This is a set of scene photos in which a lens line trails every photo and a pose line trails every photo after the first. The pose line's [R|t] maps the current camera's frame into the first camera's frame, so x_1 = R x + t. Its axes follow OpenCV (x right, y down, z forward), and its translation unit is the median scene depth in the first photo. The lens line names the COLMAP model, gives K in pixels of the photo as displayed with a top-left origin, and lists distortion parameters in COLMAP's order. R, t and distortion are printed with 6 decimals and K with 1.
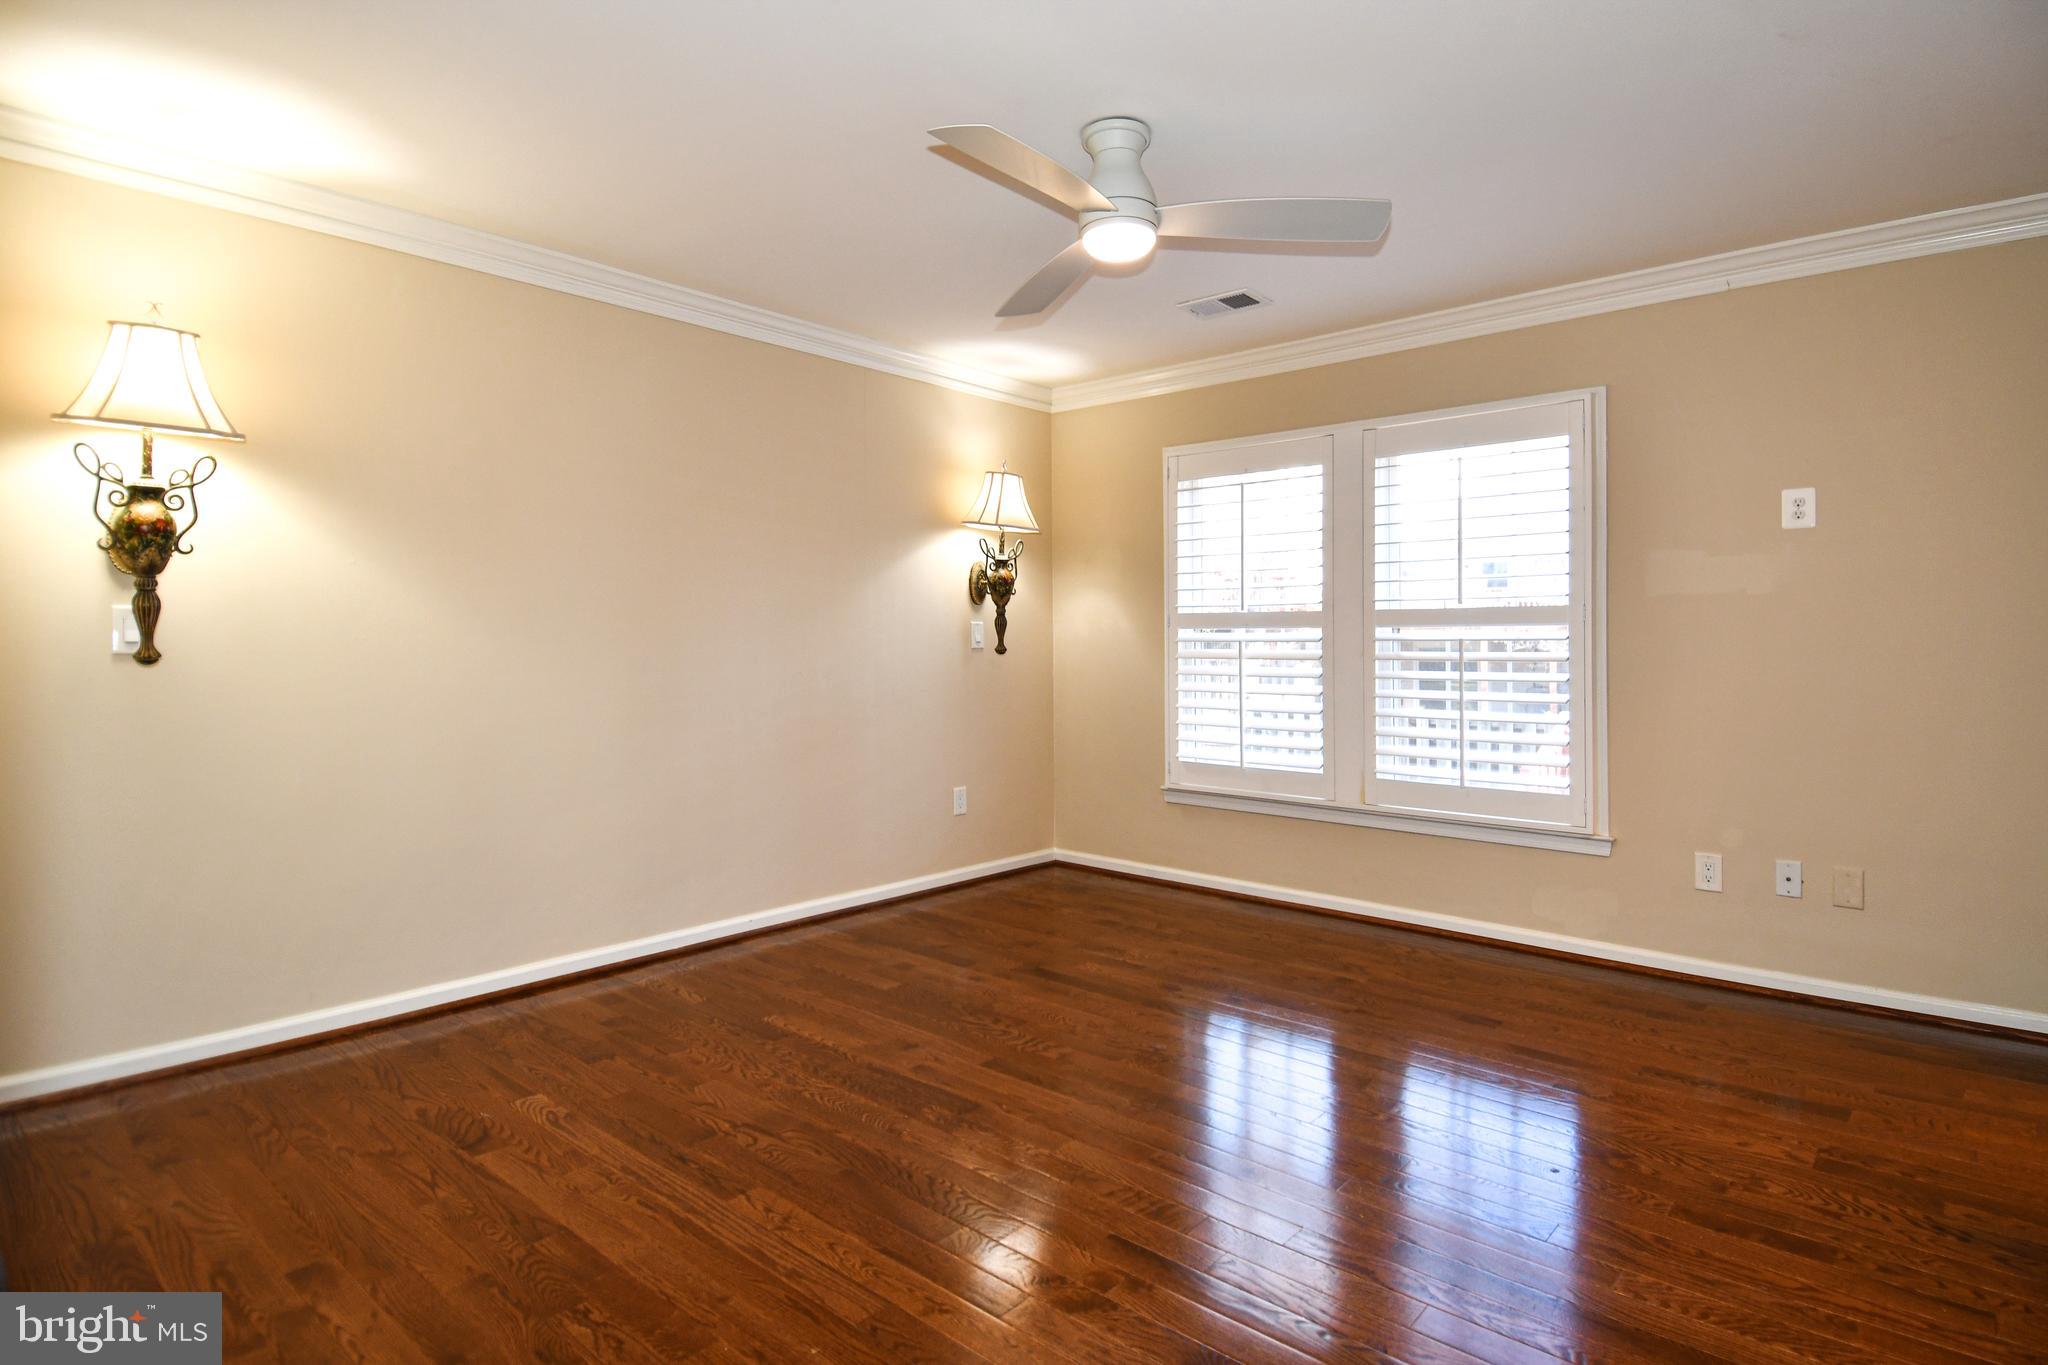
lens RADIAL K [[1047.1, 0, 1122.3], [0, 1047.1, 668.3], [0, 0, 1]] dist [0.041142, -0.039304]
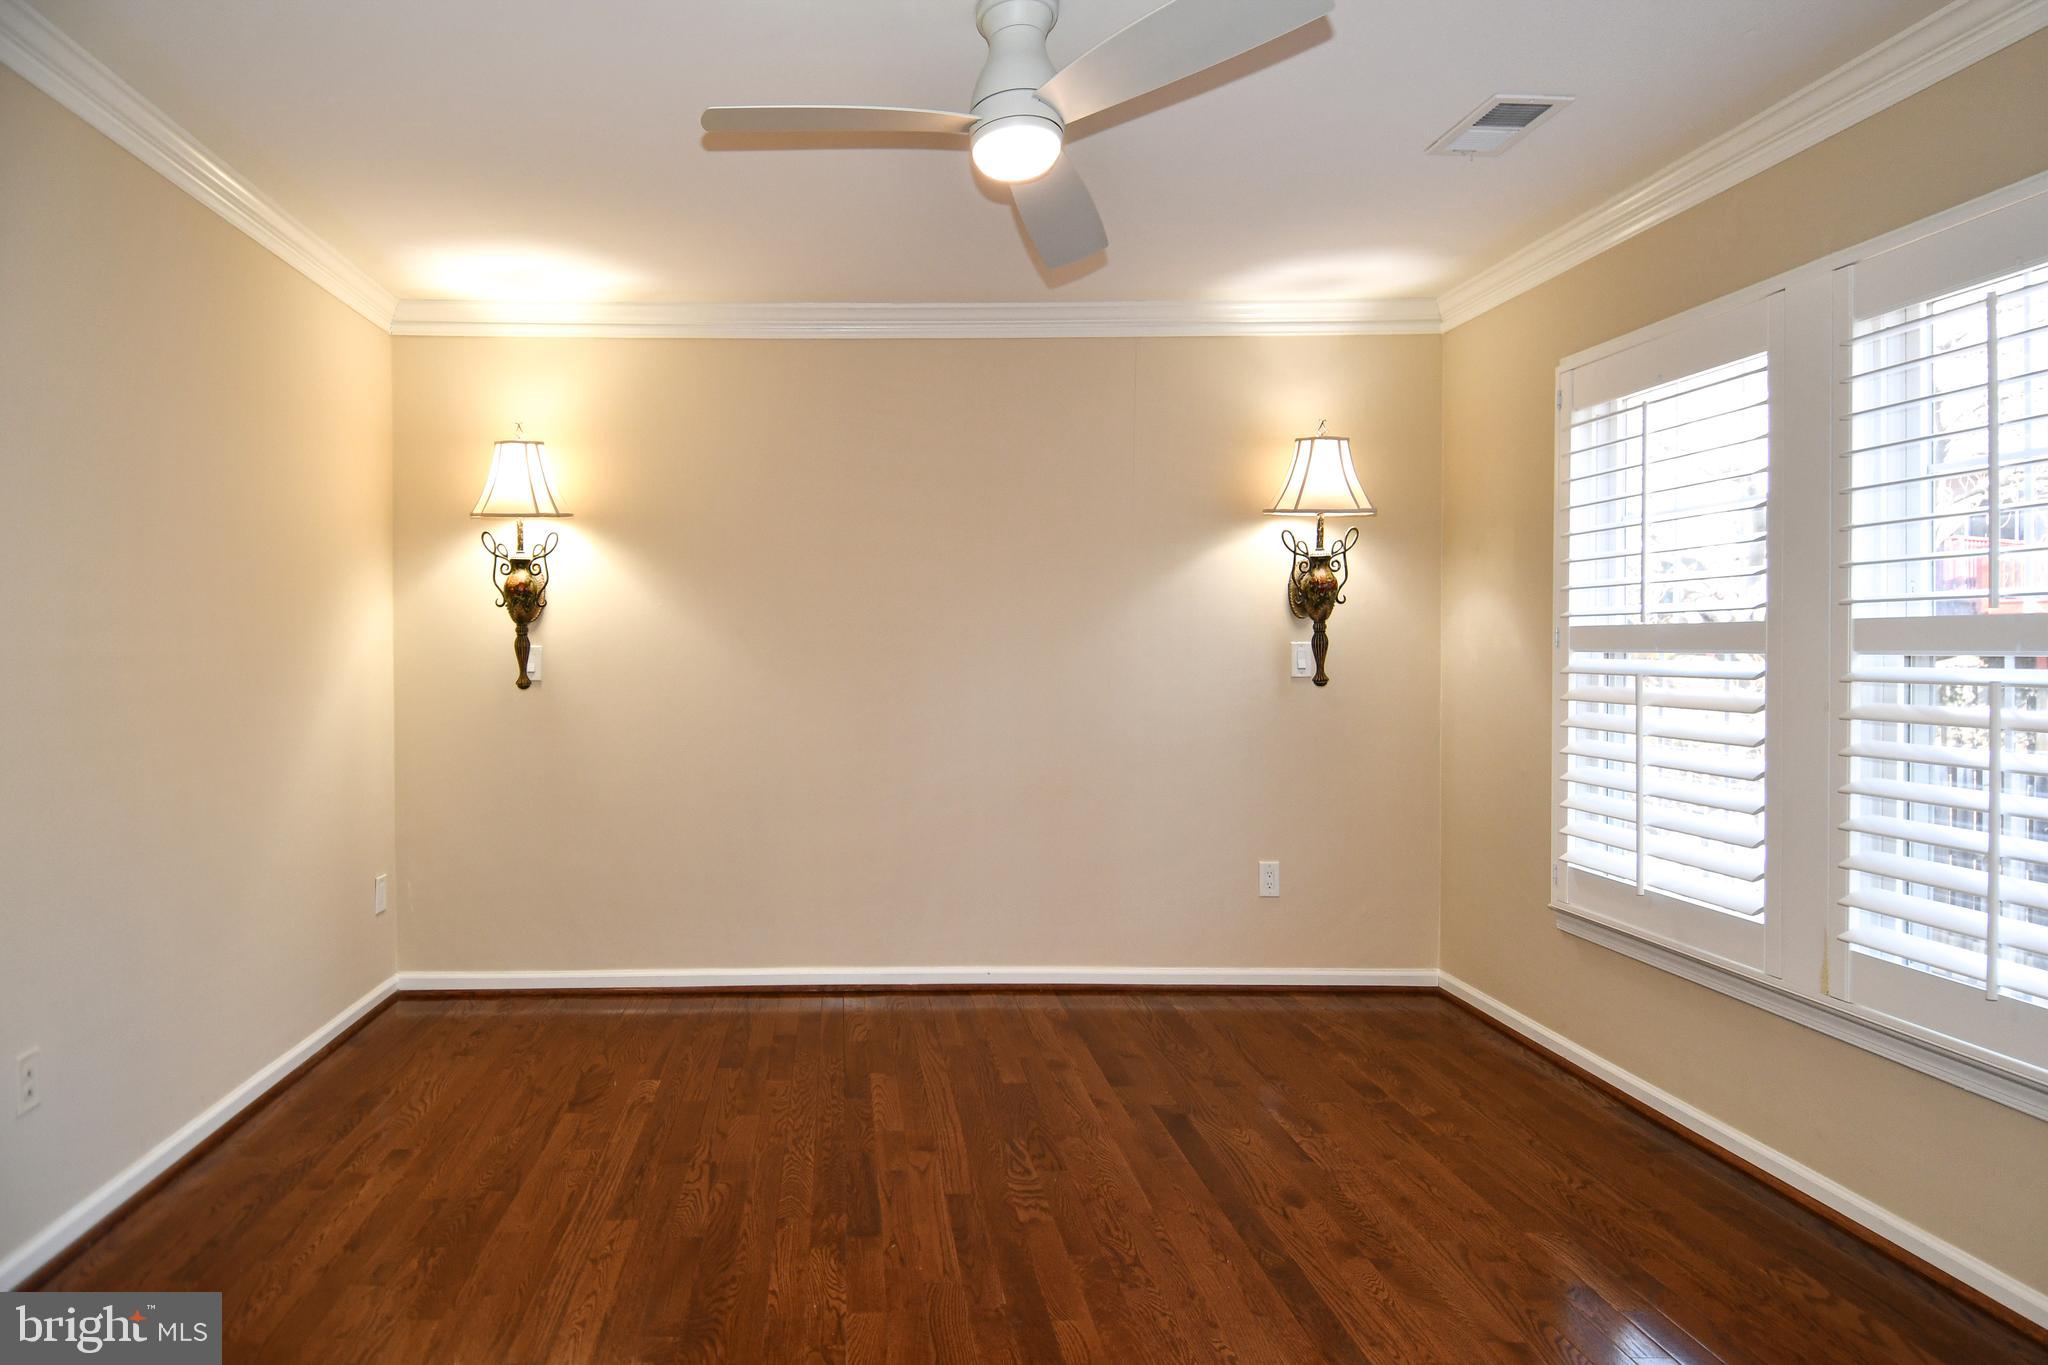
lens RADIAL K [[1218.7, 0, 842.1], [0, 1218.7, 685.7], [0, 0, 1]] dist [0.062498, -0.073786]
pose [[0.616076, 0.019441, -0.787447, 0.434313], [-0.011620, 0.999811, 0.015592, -0.028462], [0.787601, -0.000455, 0.616185, 0.260636]]
